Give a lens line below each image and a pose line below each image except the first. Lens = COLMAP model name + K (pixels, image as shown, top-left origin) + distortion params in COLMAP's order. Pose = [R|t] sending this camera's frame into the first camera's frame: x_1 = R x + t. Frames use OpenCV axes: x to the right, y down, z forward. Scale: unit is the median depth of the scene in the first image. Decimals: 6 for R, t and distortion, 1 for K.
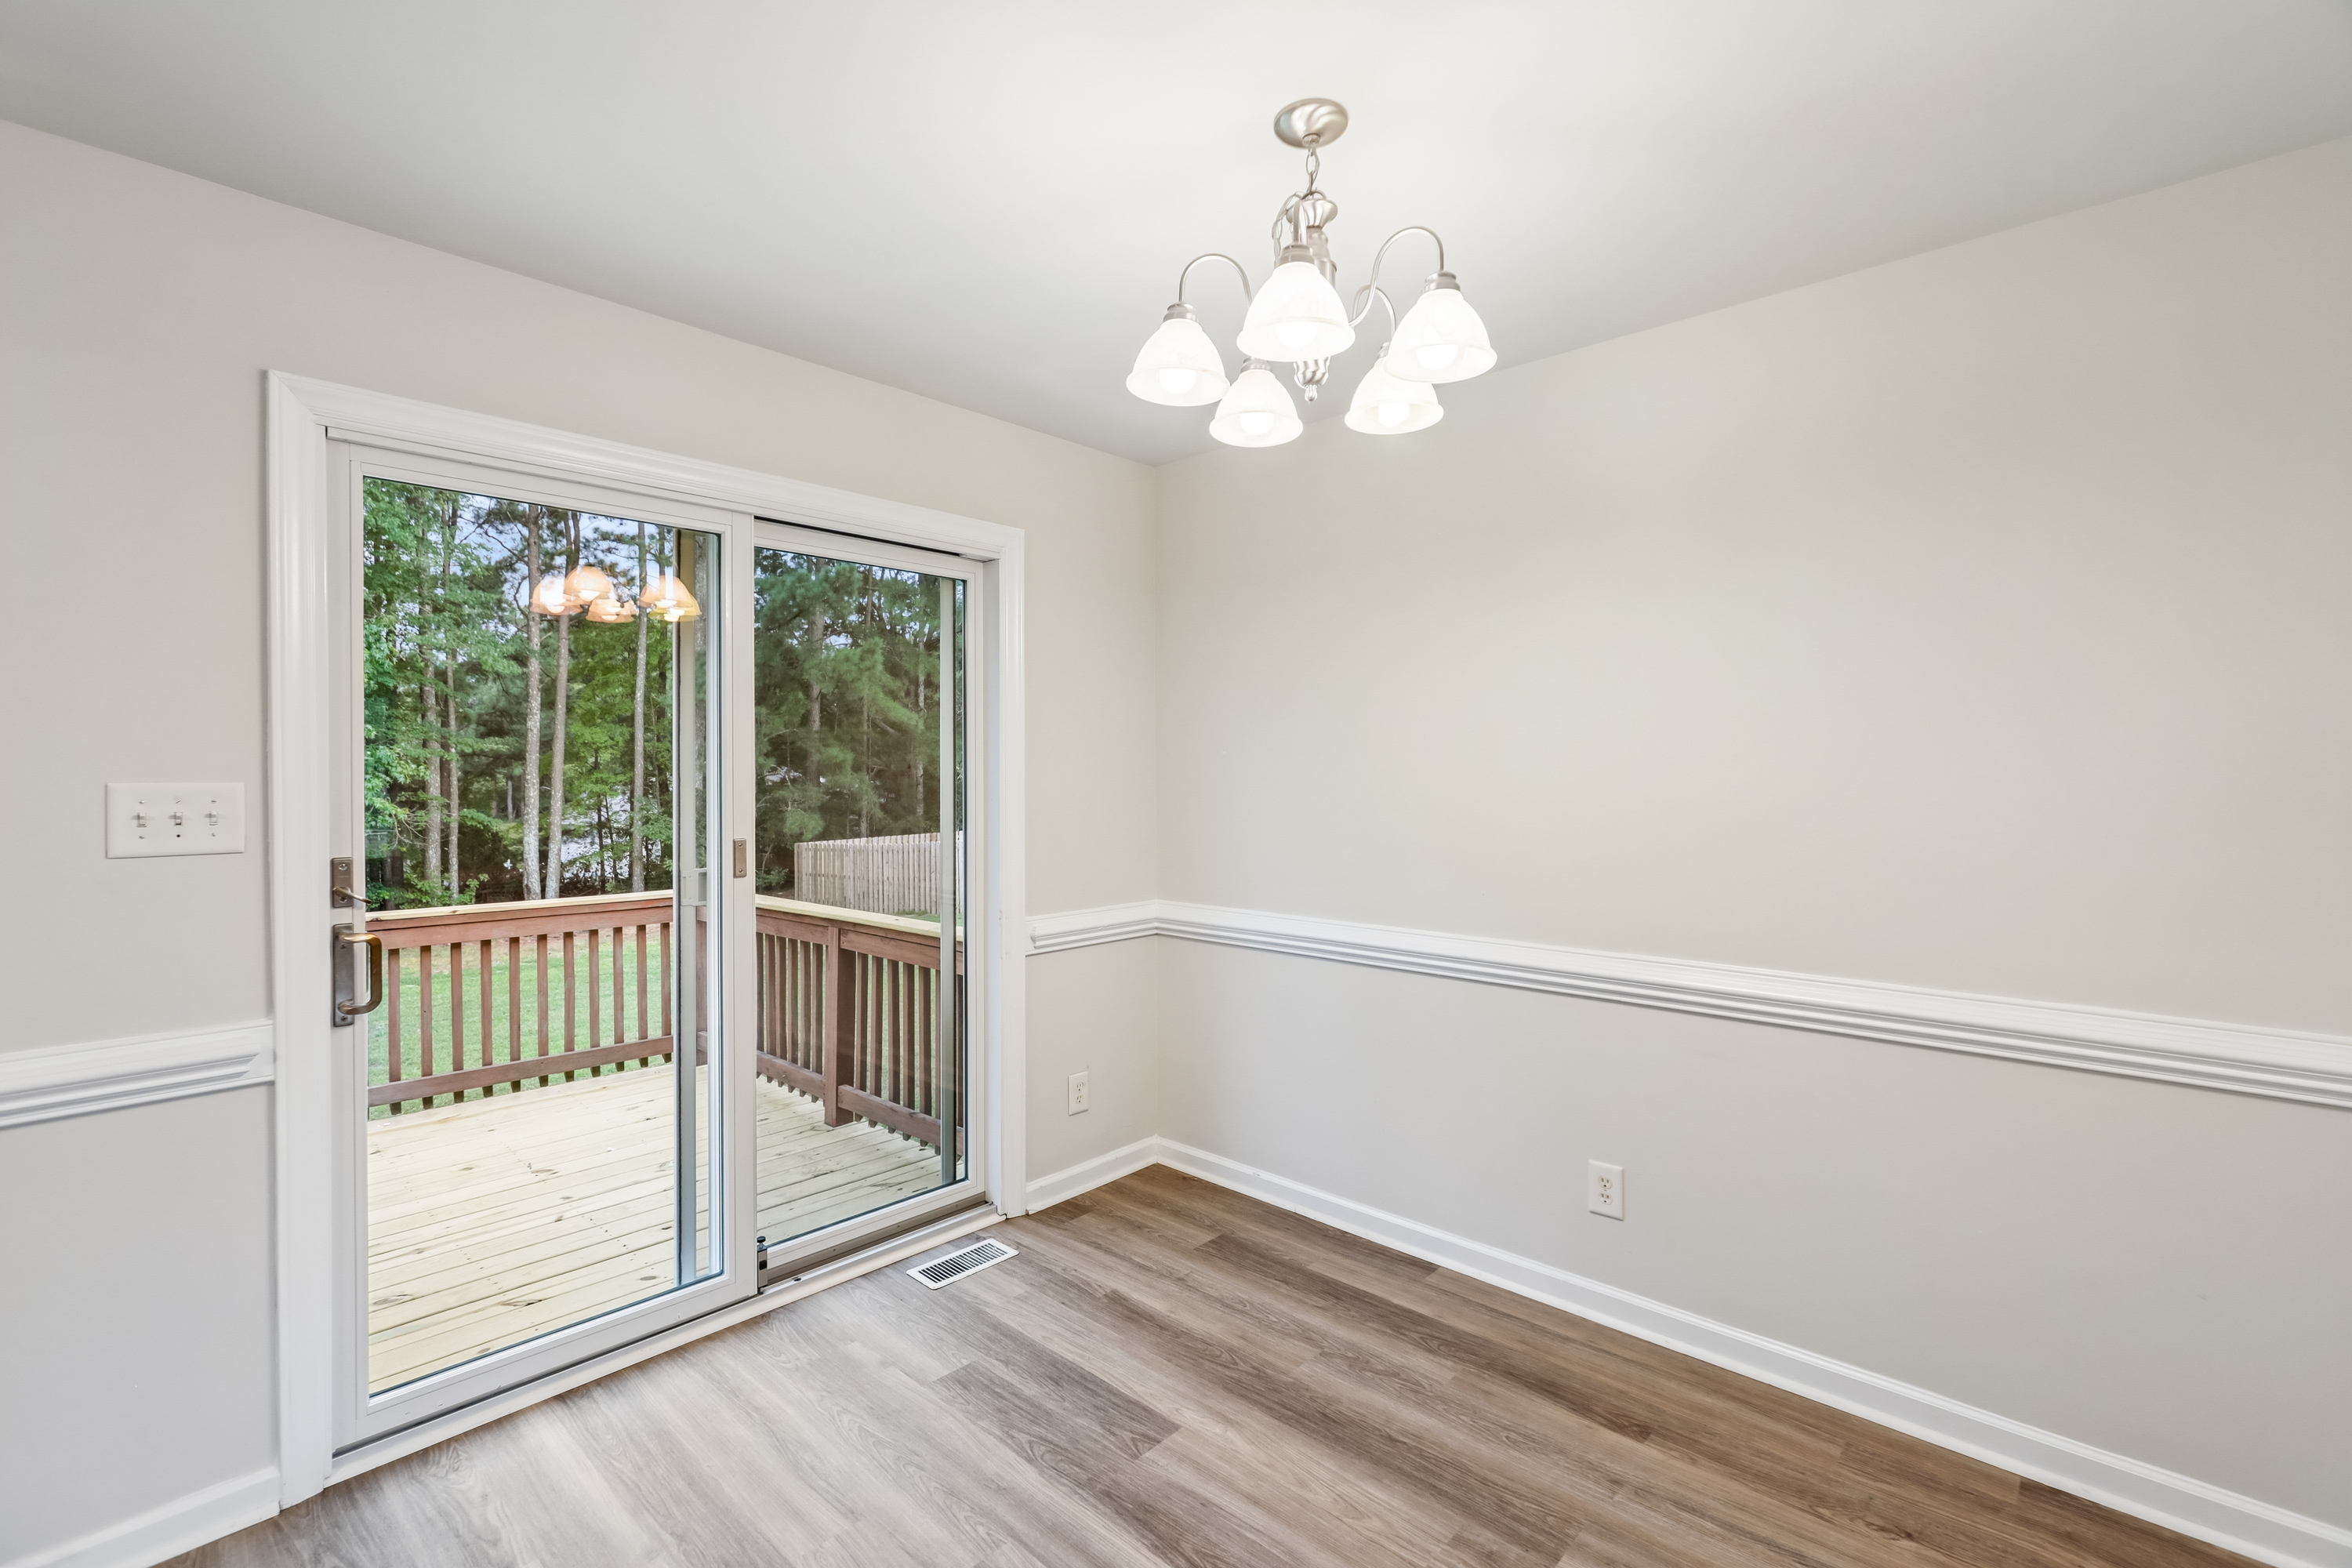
lens RADIAL K [[1027.9, 0, 1174.2], [0, 1027.9, 774.3], [0, 0, 1]] dist [-0.003752, 0.004491]
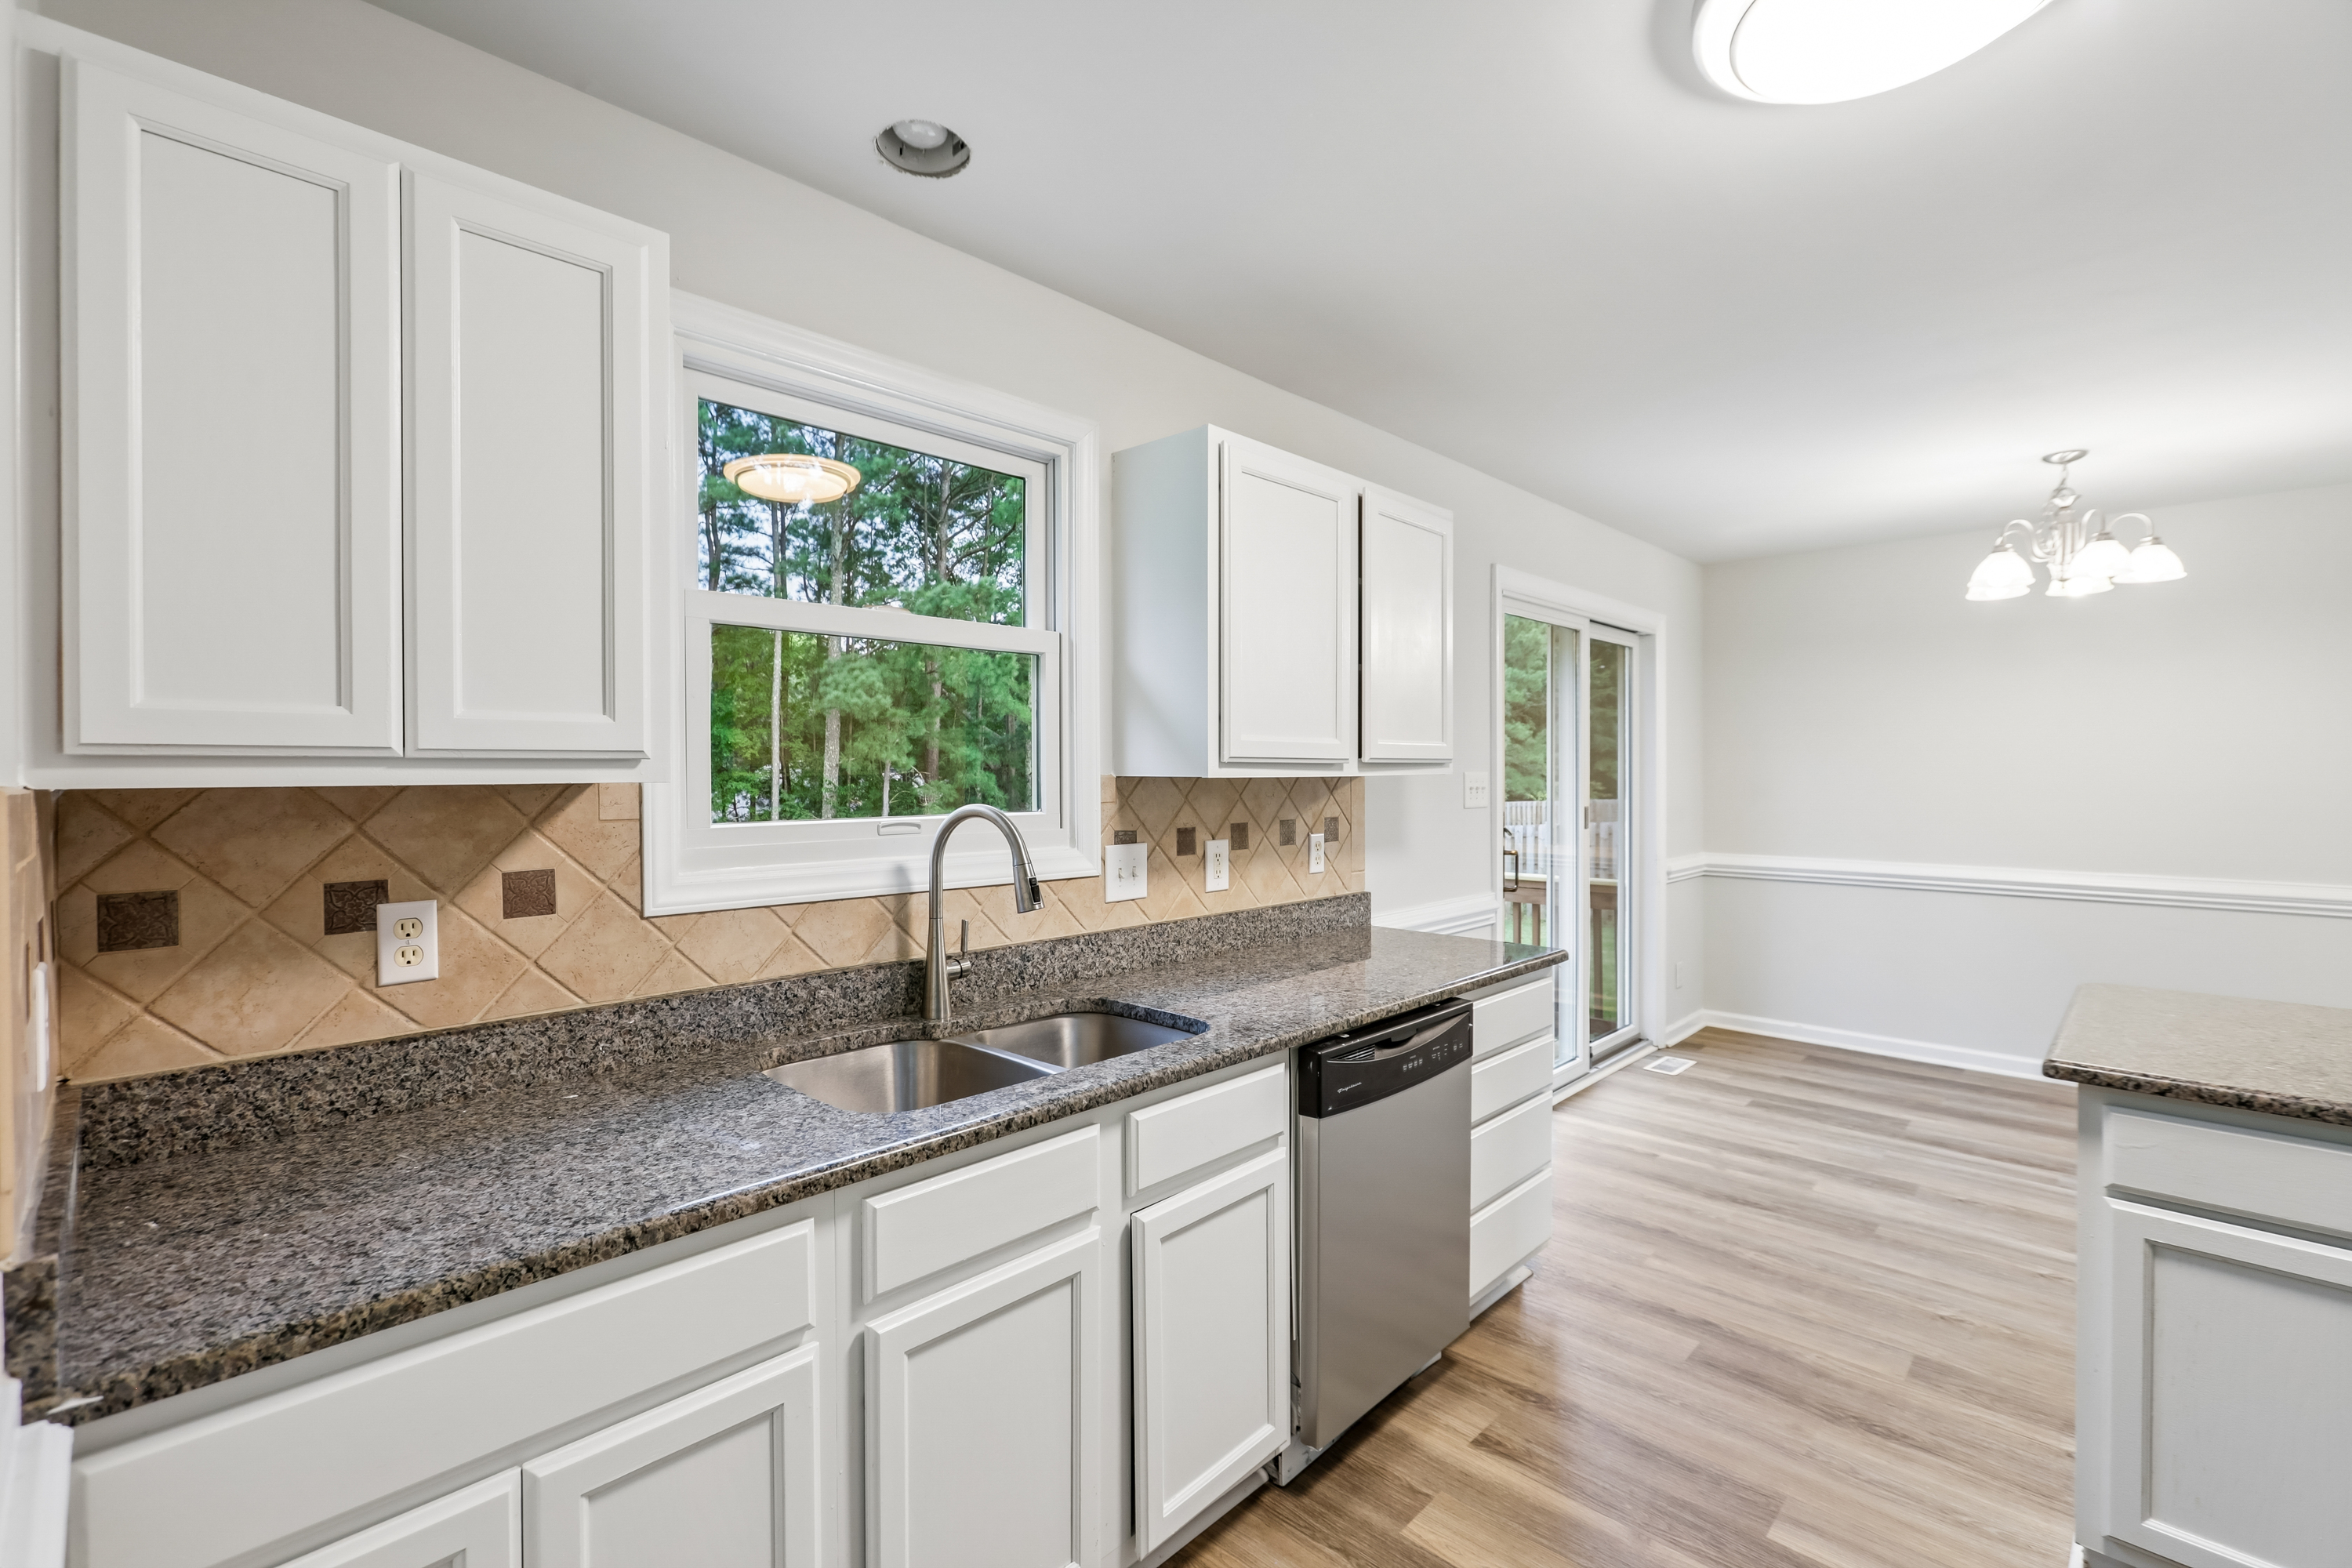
lens RADIAL K [[1027.9, 0, 1174.2], [0, 1027.9, 774.3], [0, 0, 1]] dist [-0.003752, 0.004491]
pose [[0.999751, 0.003550, -0.022048, -0.869853], [-0.003562, 0.999994, -0.000501, 0.011215], [0.022046, 0.000579, 0.999757, -0.599669]]
